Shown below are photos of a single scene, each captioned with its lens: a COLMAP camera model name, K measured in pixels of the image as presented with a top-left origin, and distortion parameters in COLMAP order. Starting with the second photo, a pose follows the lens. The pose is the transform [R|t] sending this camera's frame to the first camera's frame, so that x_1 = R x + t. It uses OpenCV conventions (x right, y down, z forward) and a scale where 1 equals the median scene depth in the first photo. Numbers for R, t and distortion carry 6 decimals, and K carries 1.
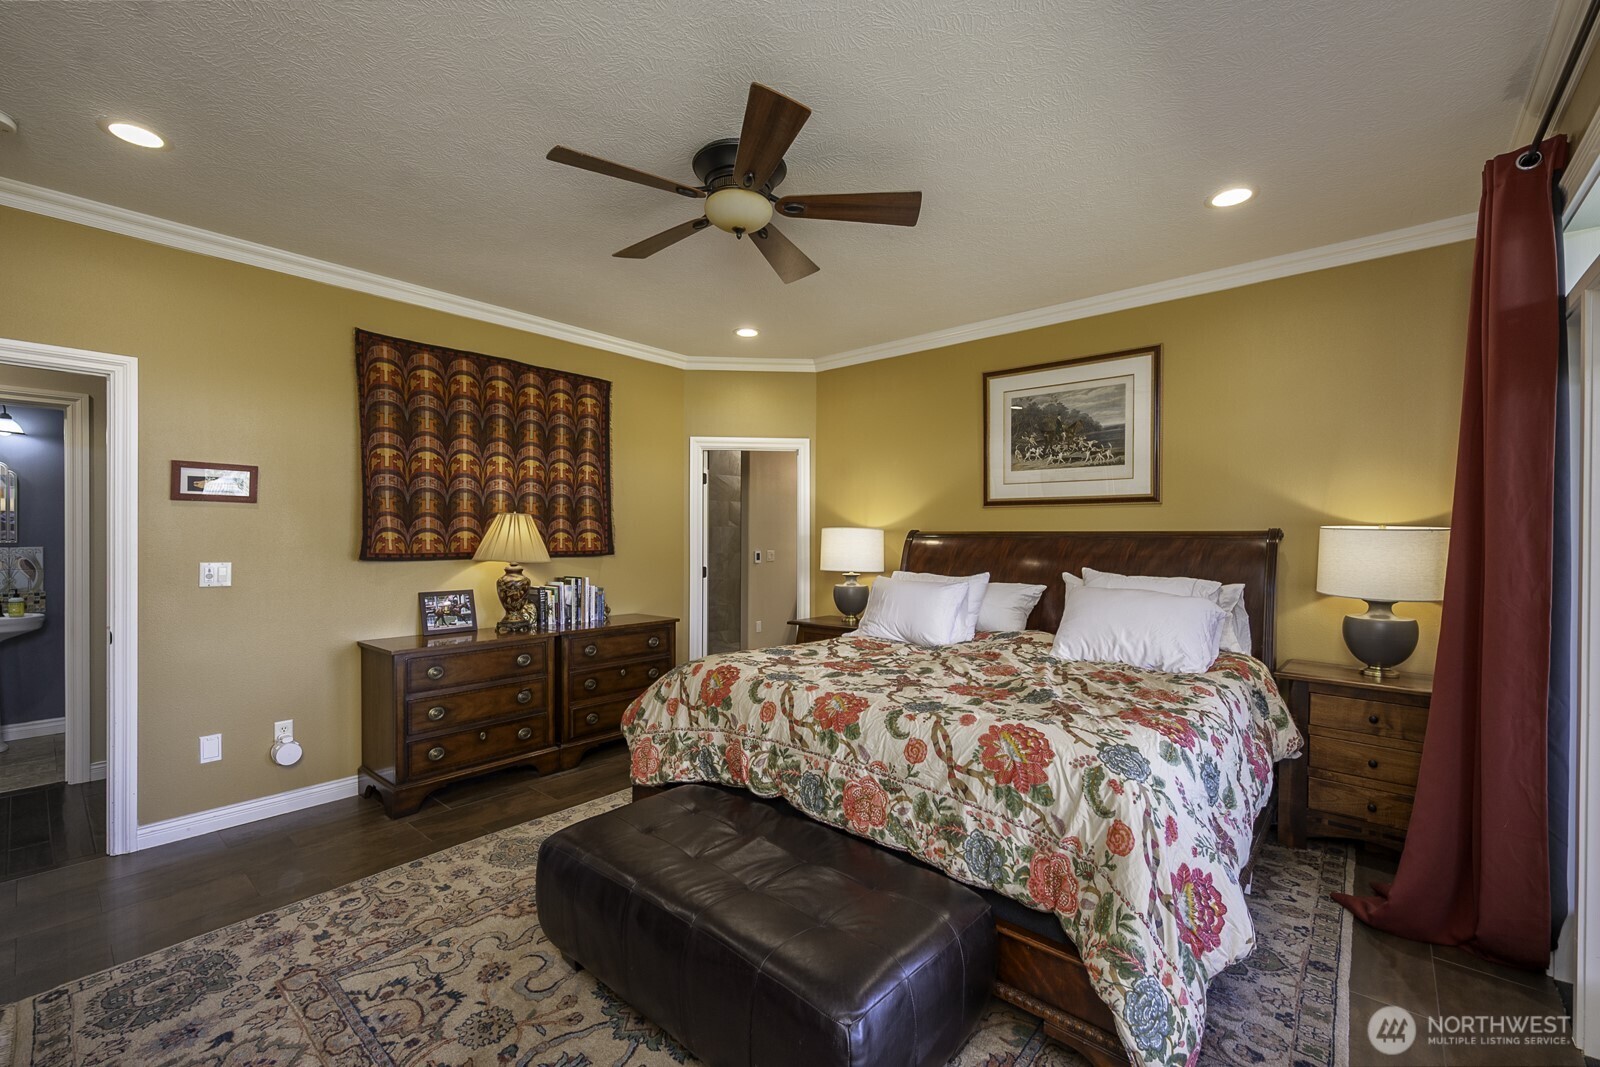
lens RADIAL K [[675.3, 0, 807.5], [0, 675.3, 533.6], [0, 0, 1]] dist [-0.001516, -0.000379]
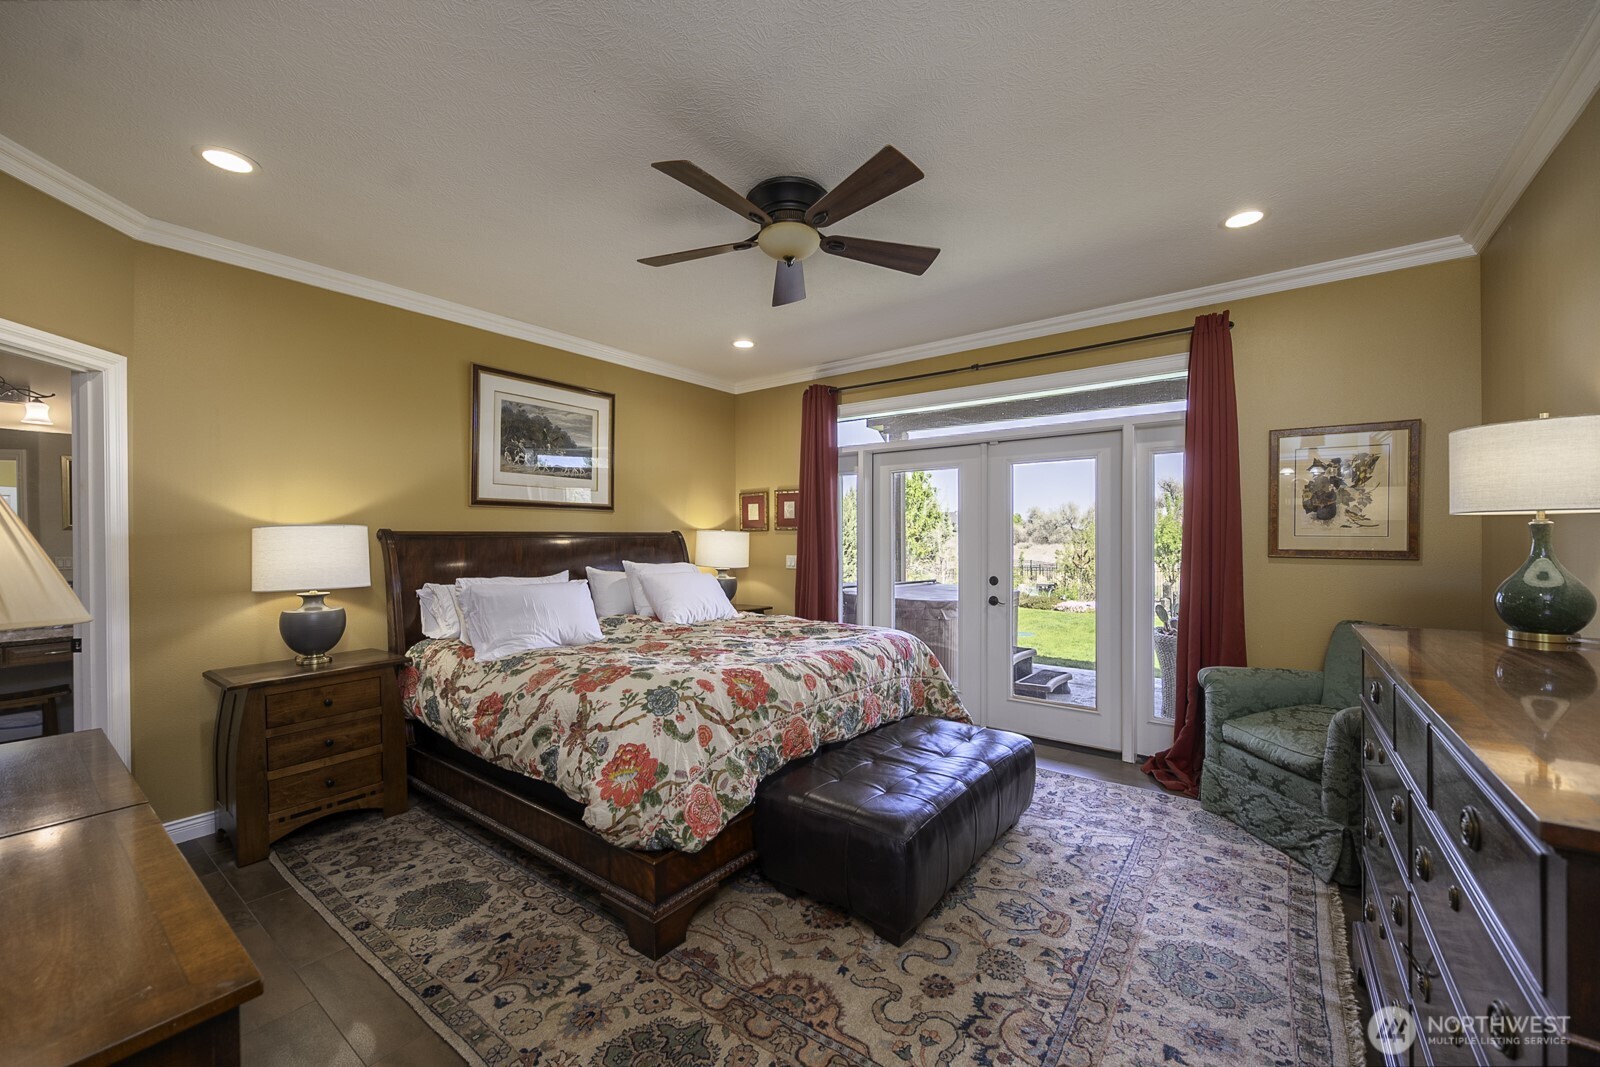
lens RADIAL K [[623.9, 0, 807.5], [0, 623.9, 539.2], [0, 0, 1]] dist [-0.011002, -0.000217]
pose [[-0.064239, -0.004309, 0.997925, -0.738602], [0.001702, 0.999989, 0.004427, 0.004853], [-0.997933, 0.001982, -0.064231, 0.687678]]
